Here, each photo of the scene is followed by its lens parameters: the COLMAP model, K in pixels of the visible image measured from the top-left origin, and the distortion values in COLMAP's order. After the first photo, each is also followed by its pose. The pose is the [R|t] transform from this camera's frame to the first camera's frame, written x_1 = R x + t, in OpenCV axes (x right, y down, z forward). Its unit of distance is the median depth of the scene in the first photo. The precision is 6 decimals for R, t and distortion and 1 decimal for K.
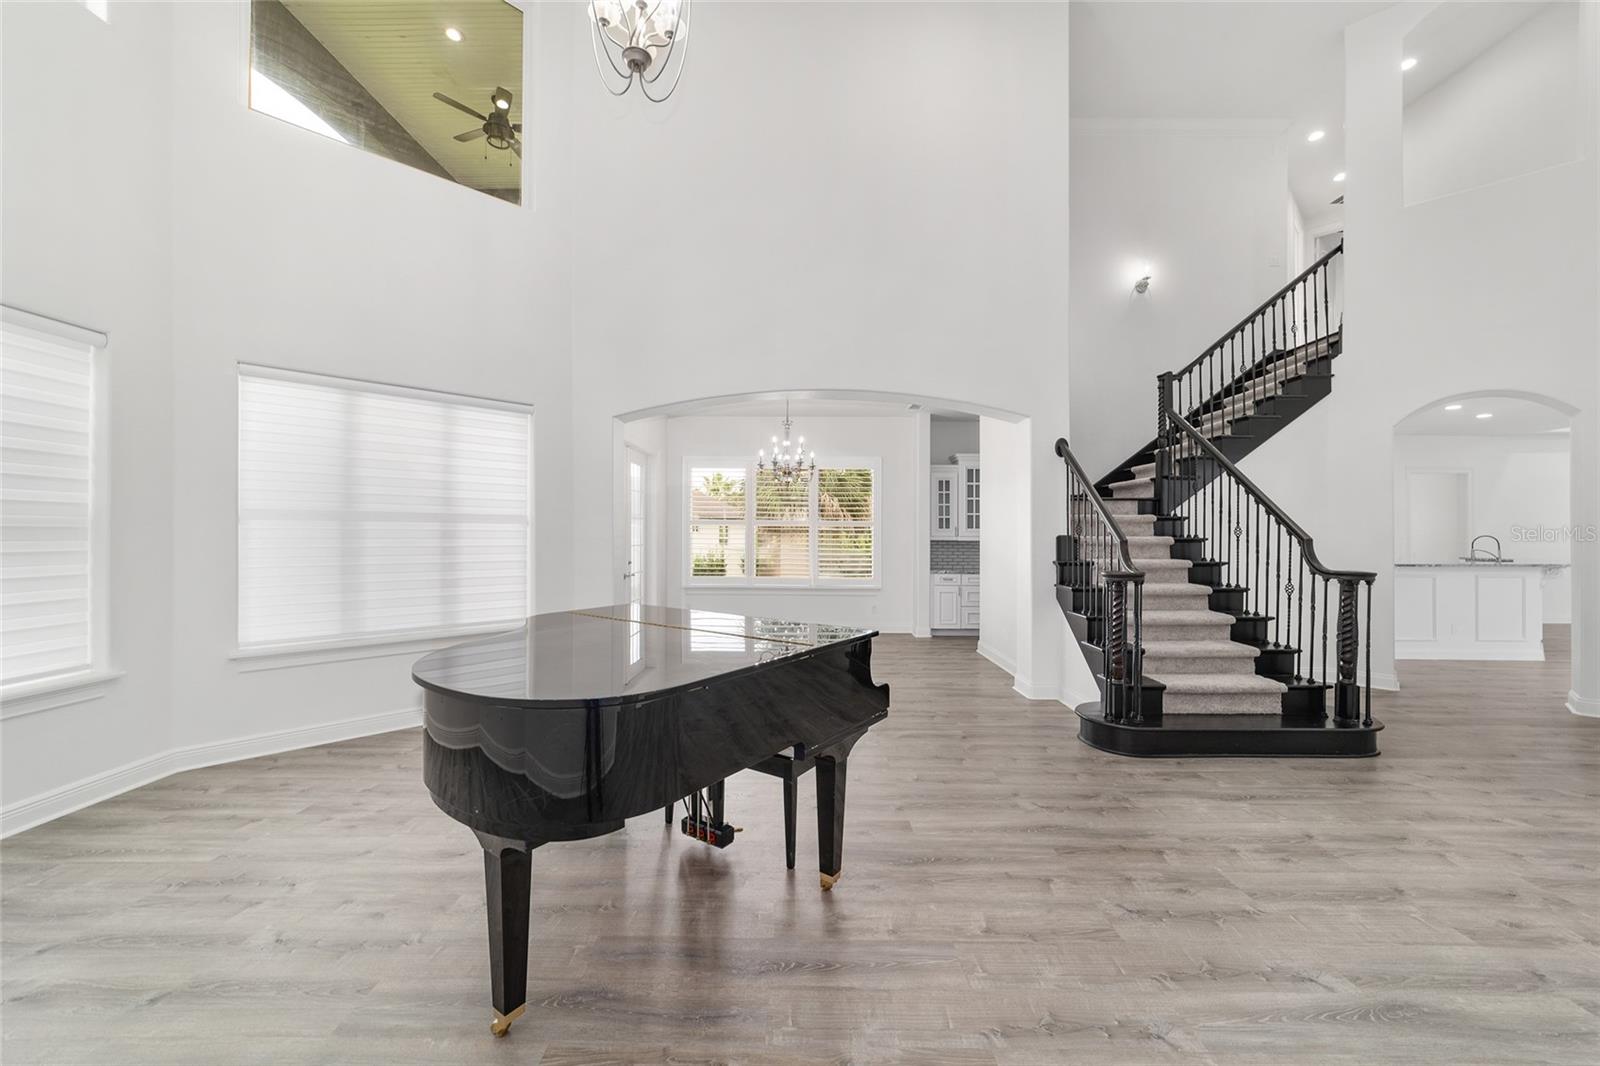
lens RADIAL K [[613.9, 0, 798.3], [0, 613.9, 528.5], [0, 0, 1]] dist [-0.017213, 0.007106]
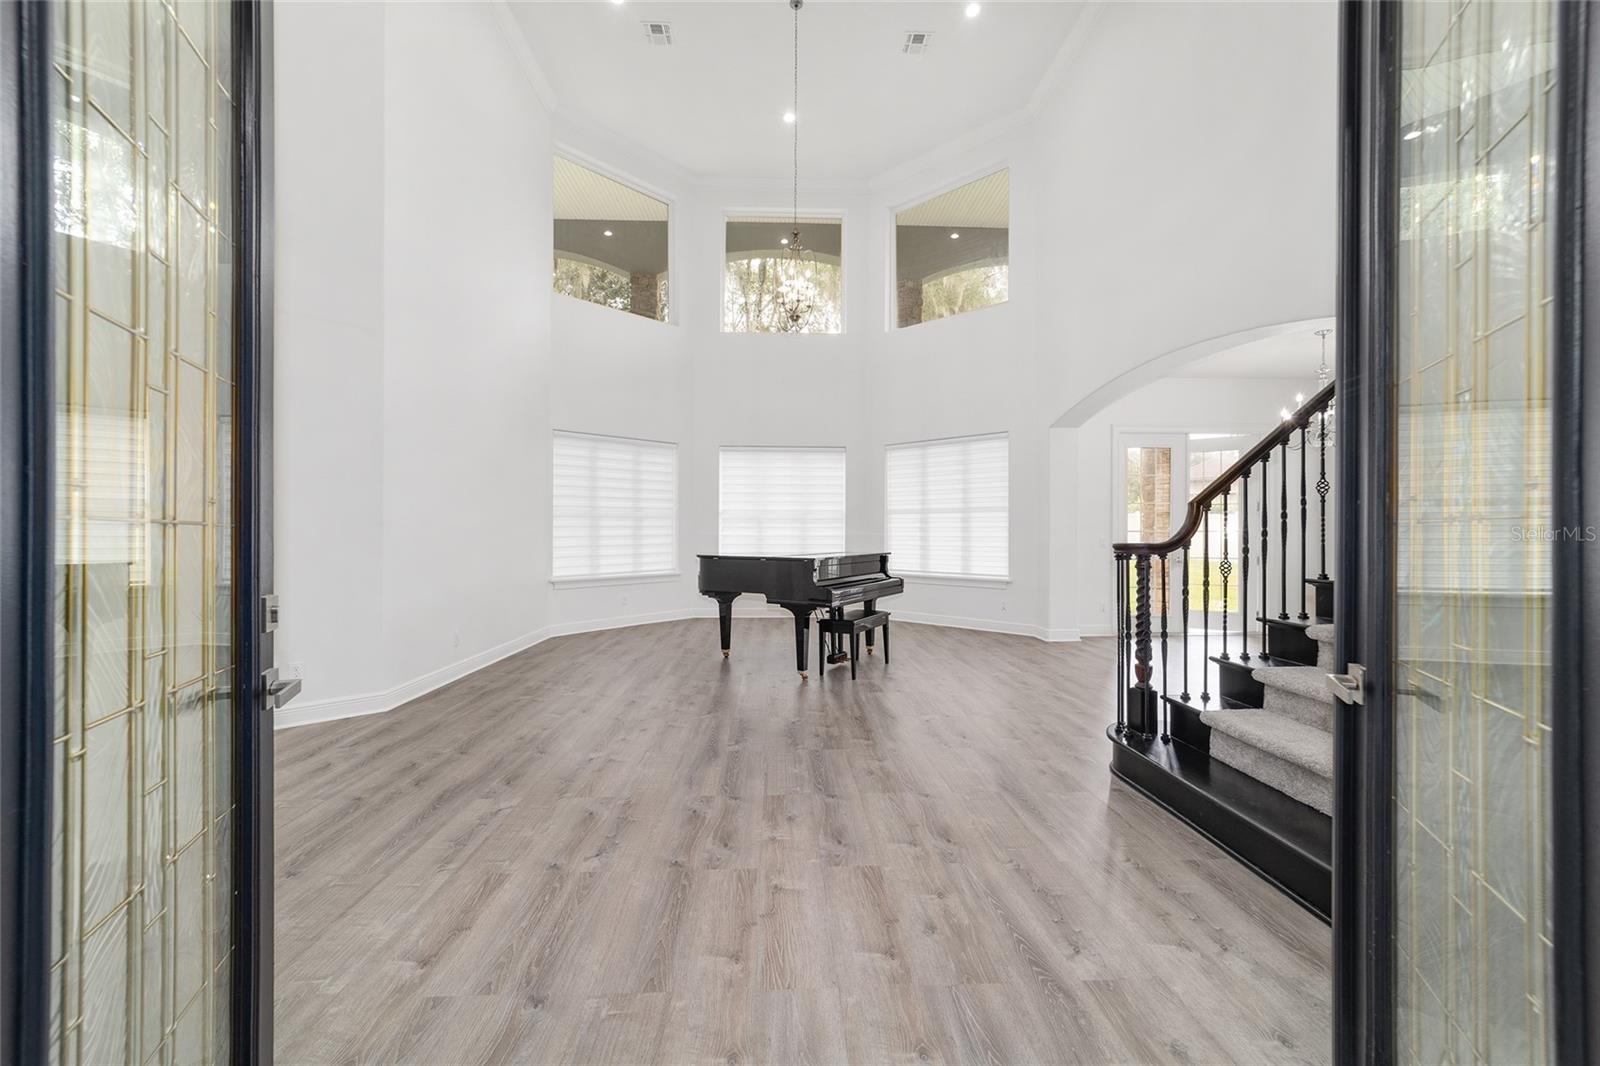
lens RADIAL K [[613.9, 0, 798.3], [0, 613.9, 528.5], [0, 0, 1]] dist [-0.017213, 0.007106]
pose [[0.056946, -0.008434, -0.998342, 1.986912], [0.010428, 0.999915, -0.007852, 0.077209], [0.998323, -0.009964, 0.057029, 0.795118]]
